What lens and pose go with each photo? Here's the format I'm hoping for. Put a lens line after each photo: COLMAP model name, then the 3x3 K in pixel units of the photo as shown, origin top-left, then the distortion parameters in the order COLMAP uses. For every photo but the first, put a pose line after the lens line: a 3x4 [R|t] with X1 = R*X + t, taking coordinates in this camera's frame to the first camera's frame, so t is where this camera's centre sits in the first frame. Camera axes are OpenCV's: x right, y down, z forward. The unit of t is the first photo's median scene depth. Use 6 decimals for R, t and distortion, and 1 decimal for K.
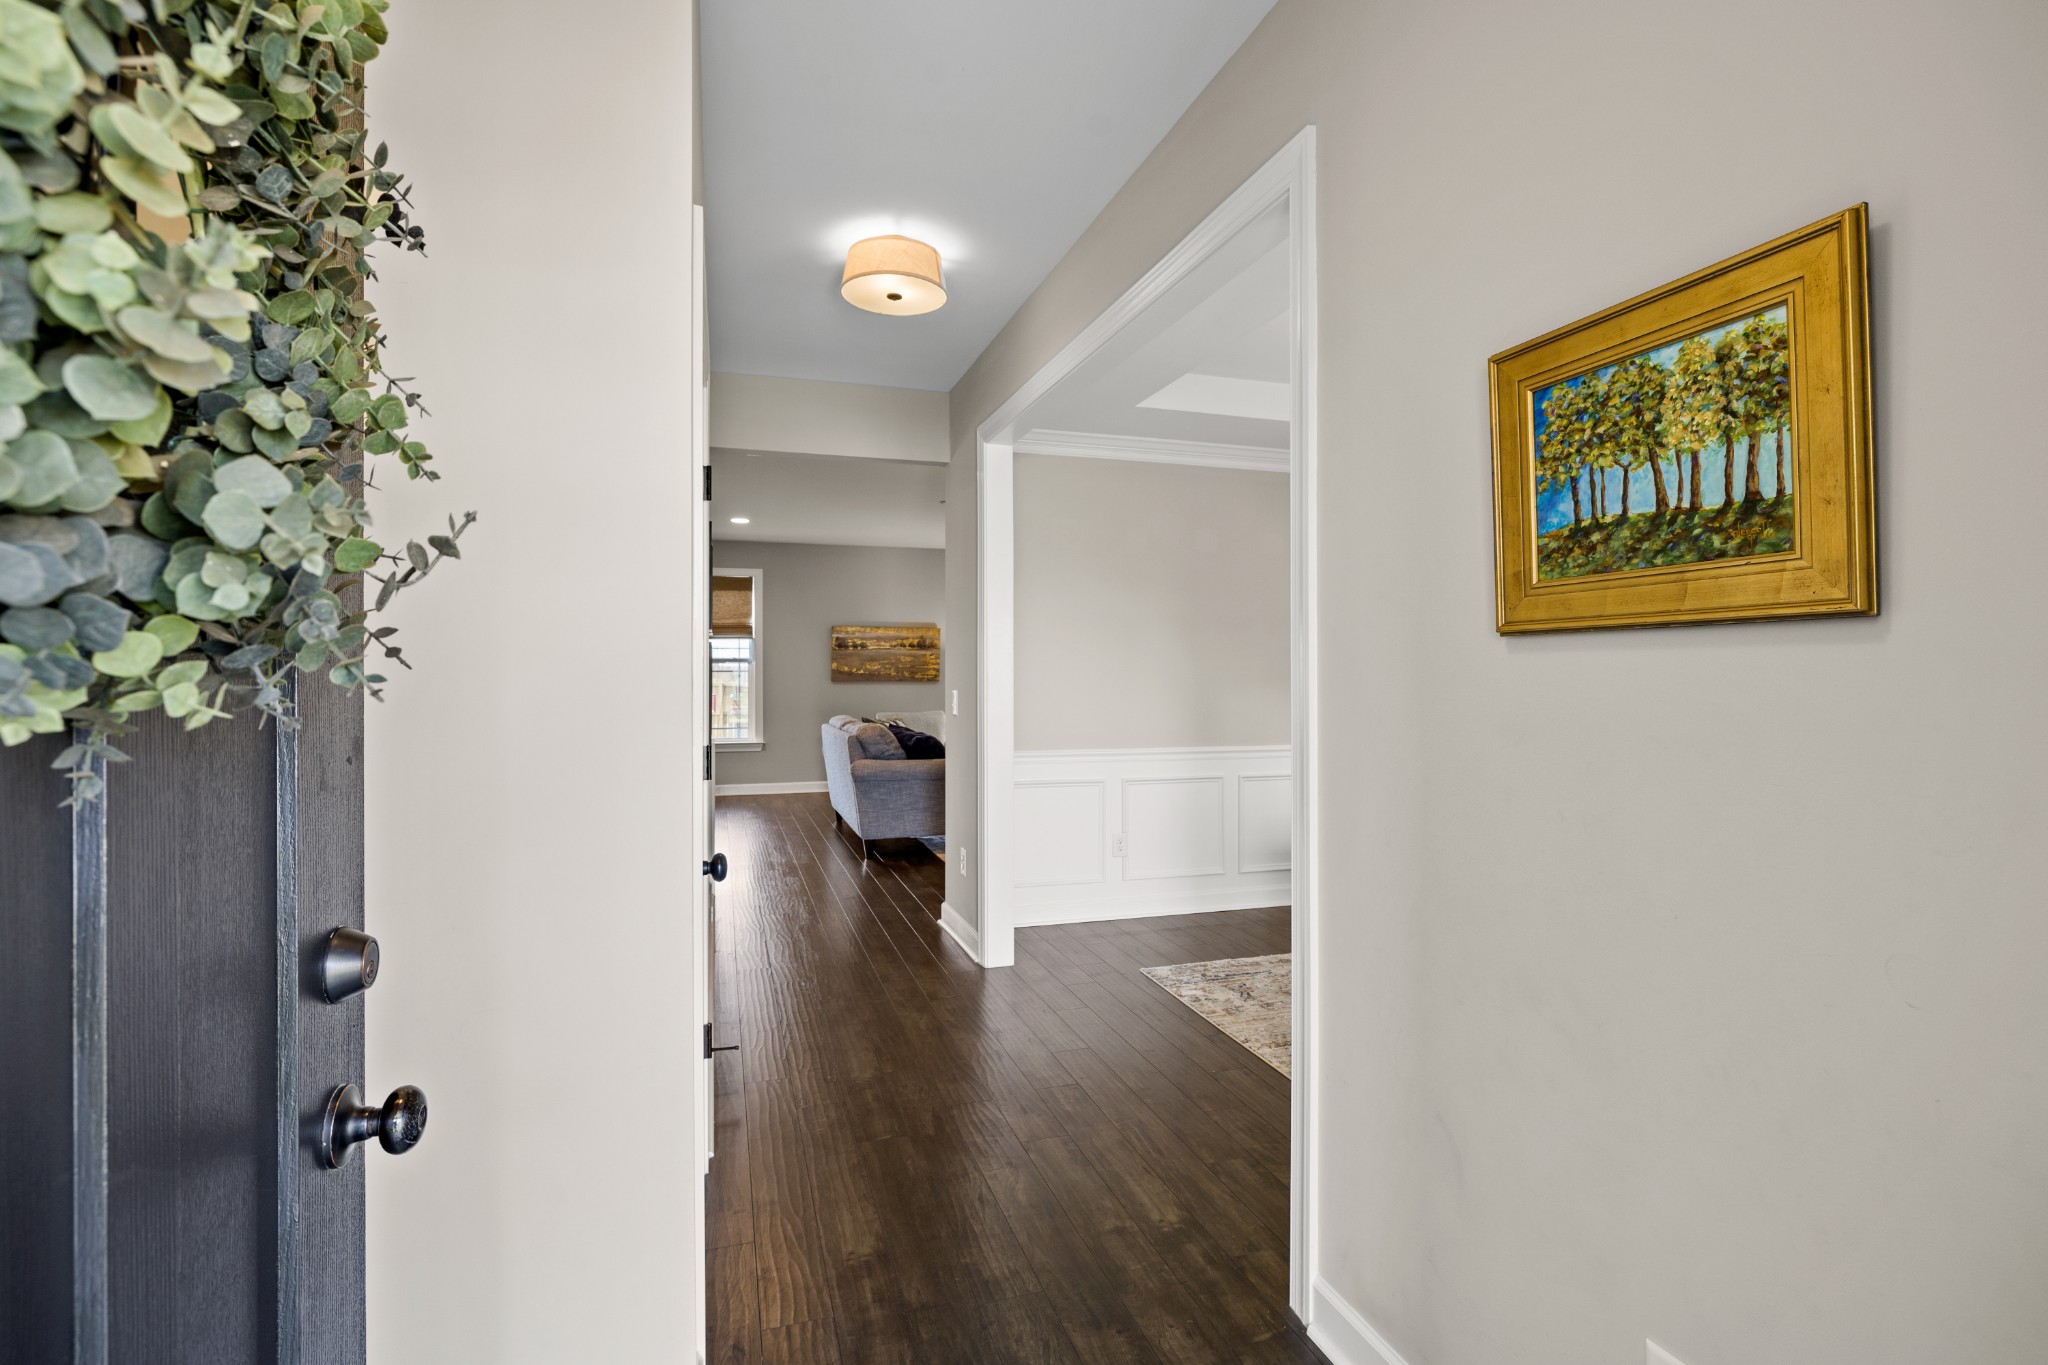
lens RADIAL K [[970.0, 0, 1022.6], [0, 970.0, 667.8], [0, 0, 1]] dist [-0.005804, 0.000588]
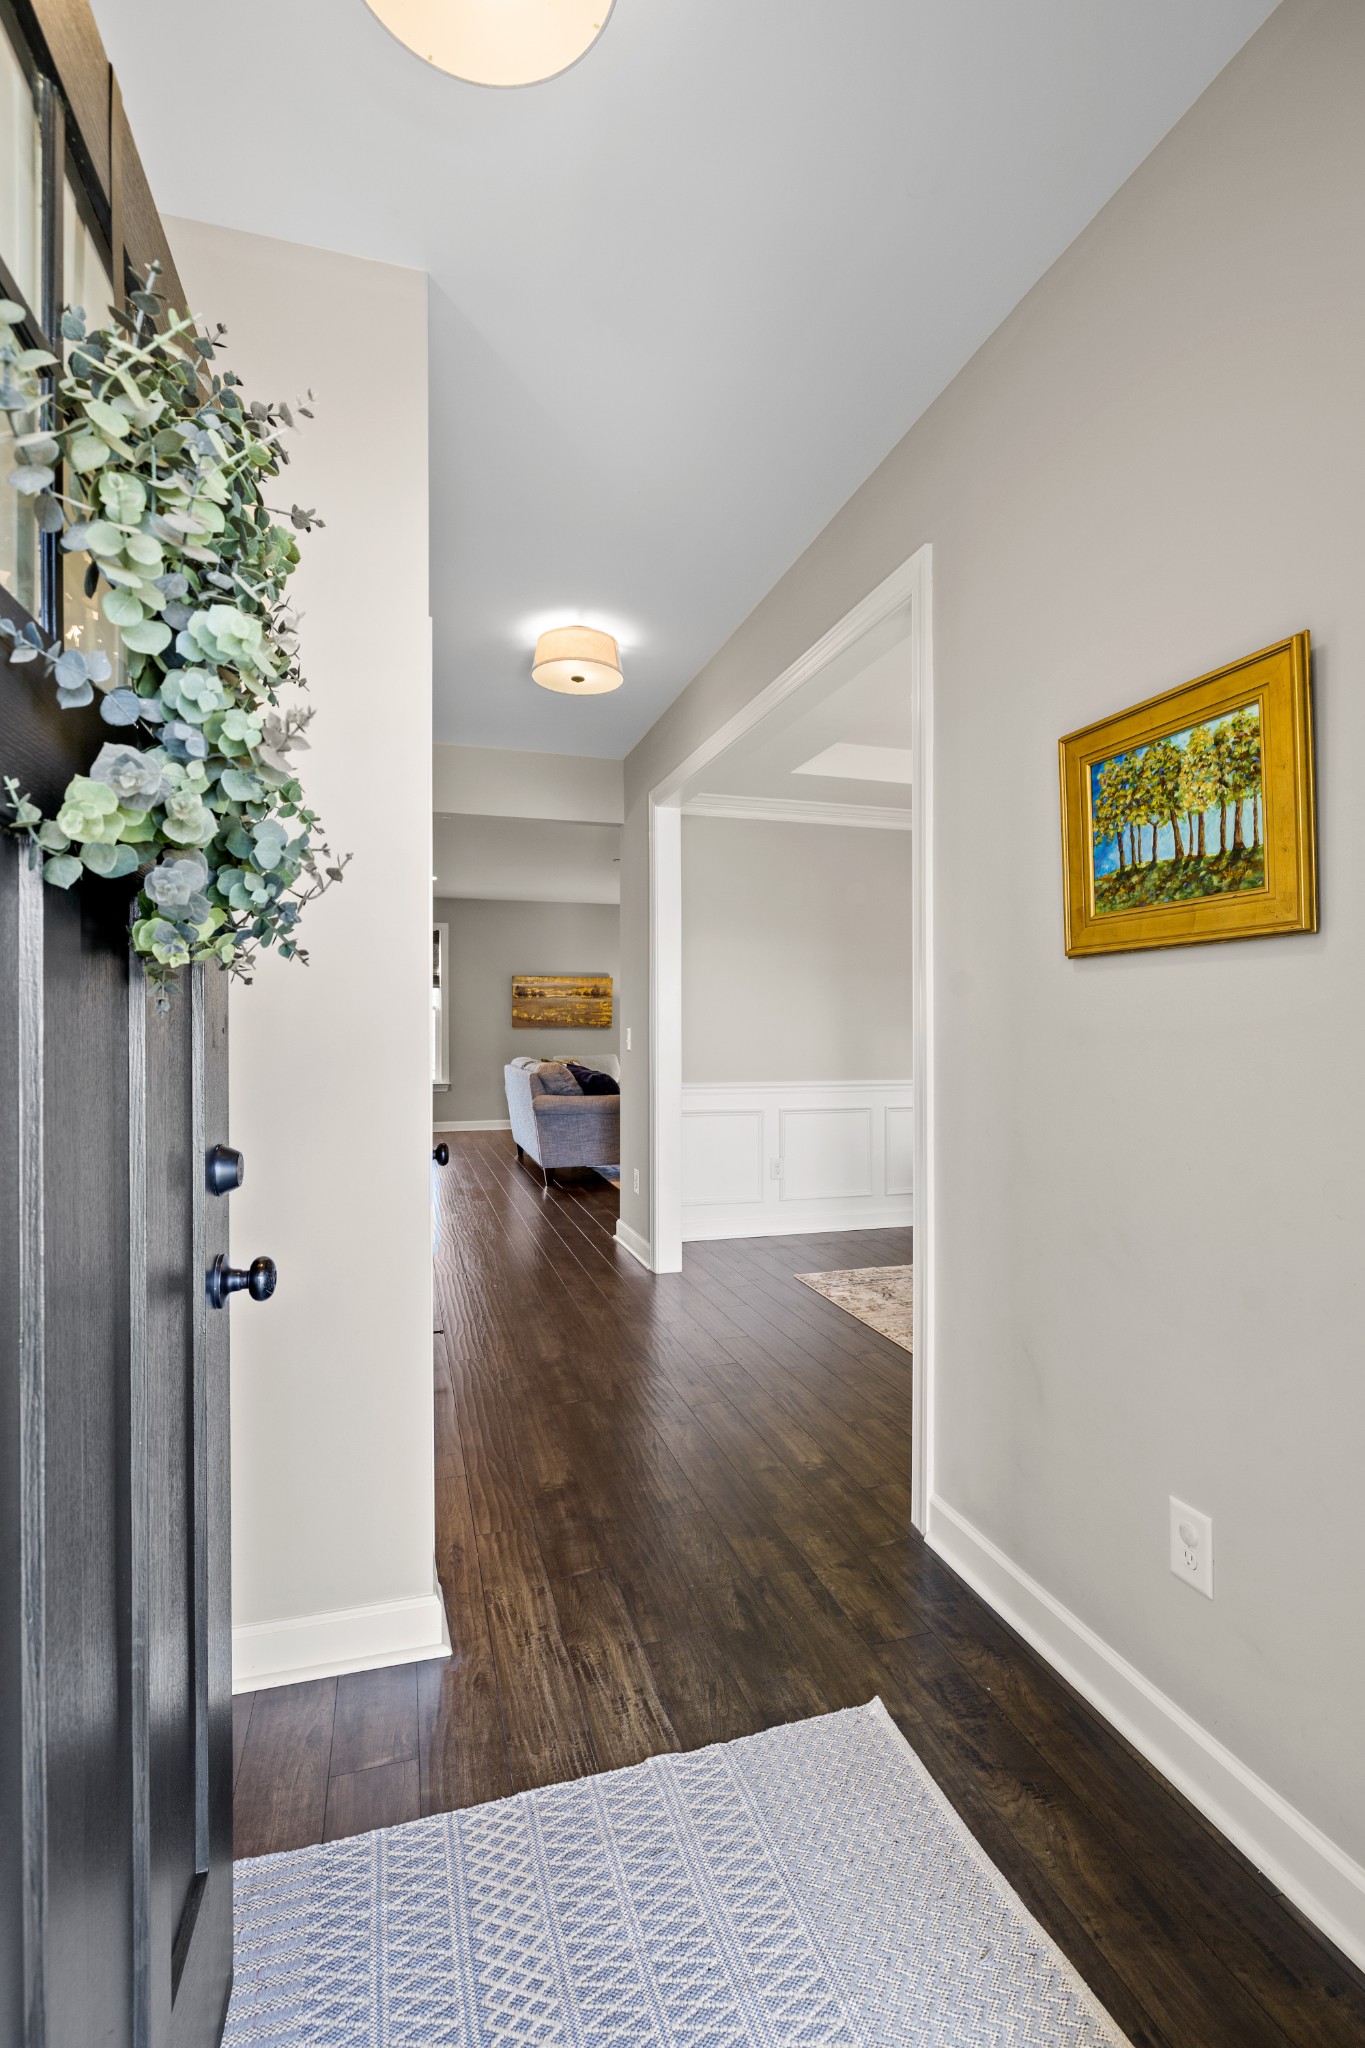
lens RADIAL K [[926.6, 0, 673.2], [0, 926.6, 1025.3], [0, 0, 1]] dist [-0.012190, 0.000455]
pose [[0.999858, 0.000152, -0.016830, -0.001118], [-0.000058, 0.999984, 0.005572, 0.023366], [0.016830, -0.005571, 0.999843, -0.106663]]
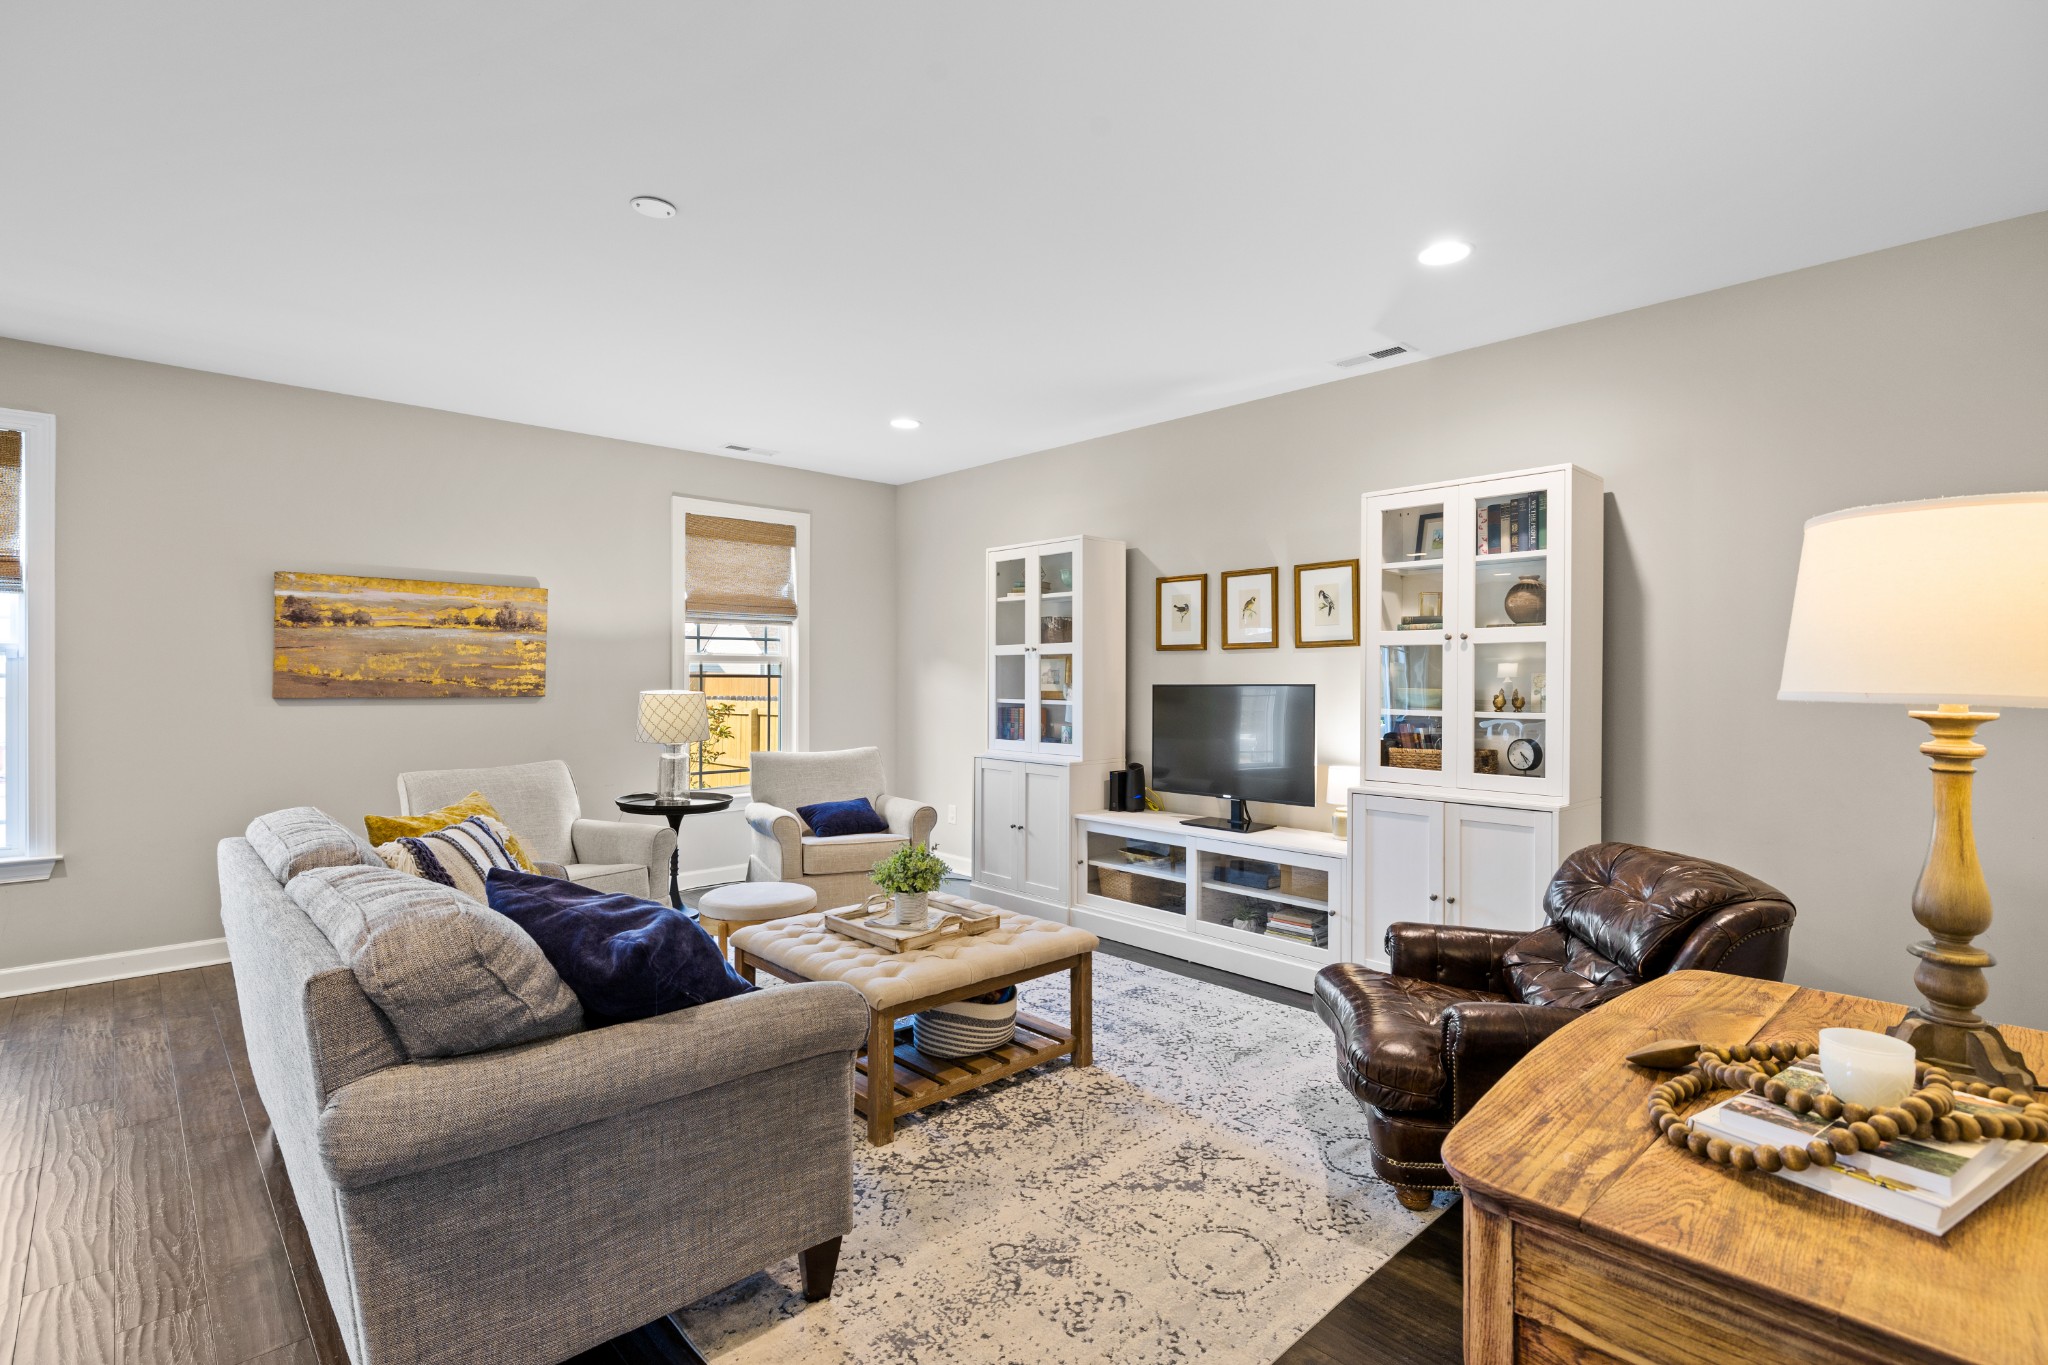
lens RADIAL K [[970.0, 0, 1022.2], [0, 970.0, 682.2], [0, 0, 1]] dist [-0.005804, 0.000588]
pose [[0.901856, 0.003436, 0.432023, -0.311998], [-0.007662, 0.999938, 0.008043, 0.001890], [-0.431969, -0.010564, 0.901827, 1.776846]]
